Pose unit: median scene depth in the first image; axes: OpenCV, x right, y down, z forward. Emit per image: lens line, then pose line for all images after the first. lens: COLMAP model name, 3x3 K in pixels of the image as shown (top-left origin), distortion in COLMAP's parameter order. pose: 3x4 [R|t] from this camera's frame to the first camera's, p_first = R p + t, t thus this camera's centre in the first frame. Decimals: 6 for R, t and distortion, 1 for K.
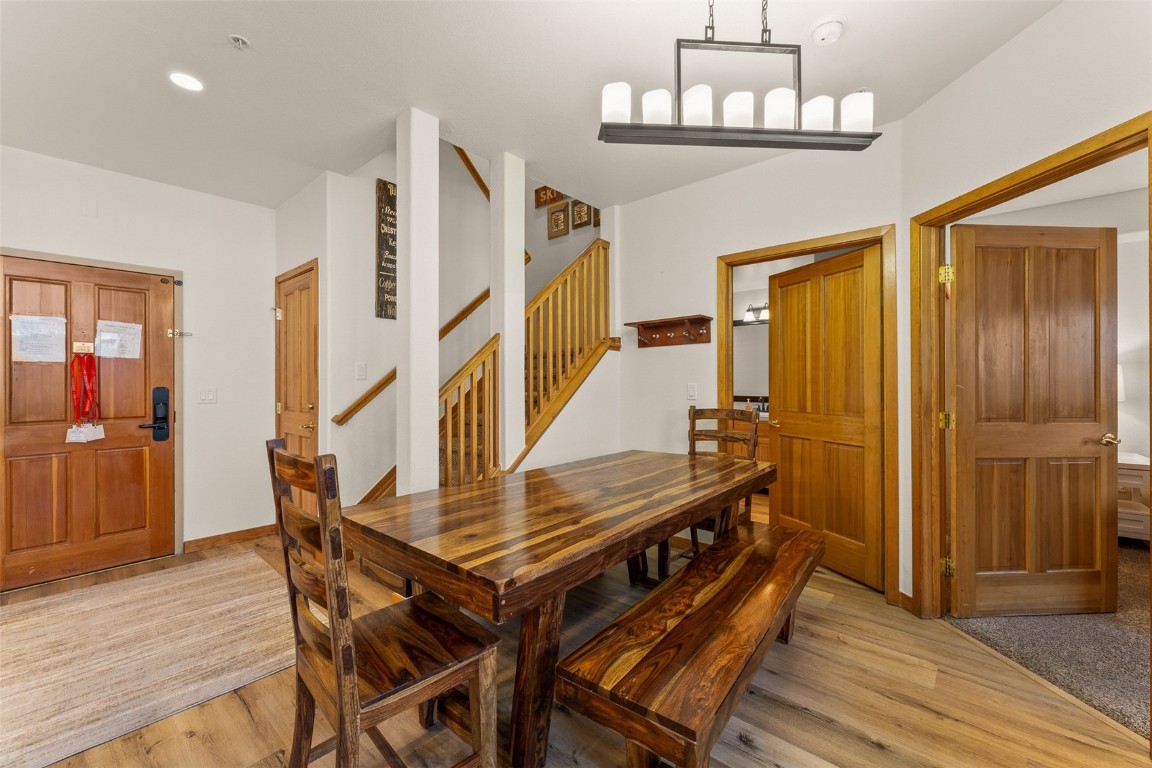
lens RADIAL K [[467.8, 0, 573.4], [0, 467.8, 381.2], [0, 0, 1]] dist [-0.001439, 0.000194]
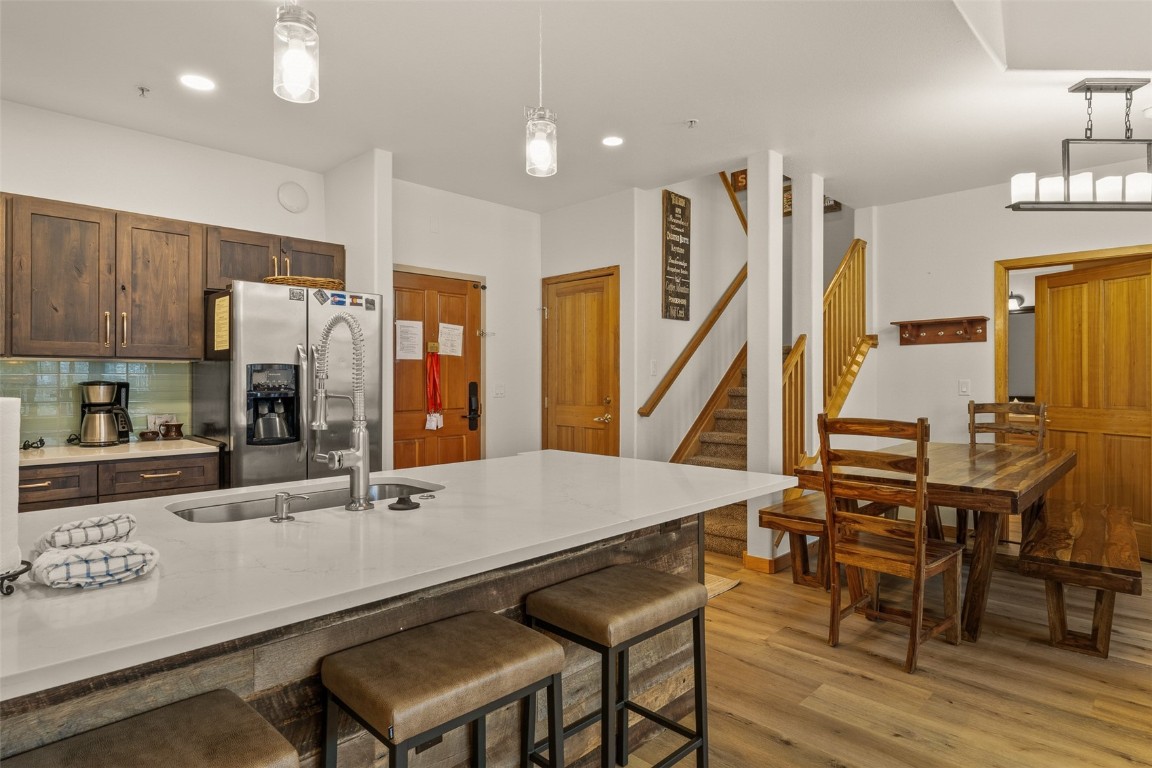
lens RADIAL K [[628.9, 0, 576.9], [0, 628.9, 379.5], [0, 0, 1]] dist [-0.002092, -0.000381]
pose [[0.998231, 0.002607, -0.059397, -0.564630], [-0.002359, 0.999988, 0.004251, -0.000100], [0.059407, -0.004103, 0.998225, -0.493185]]
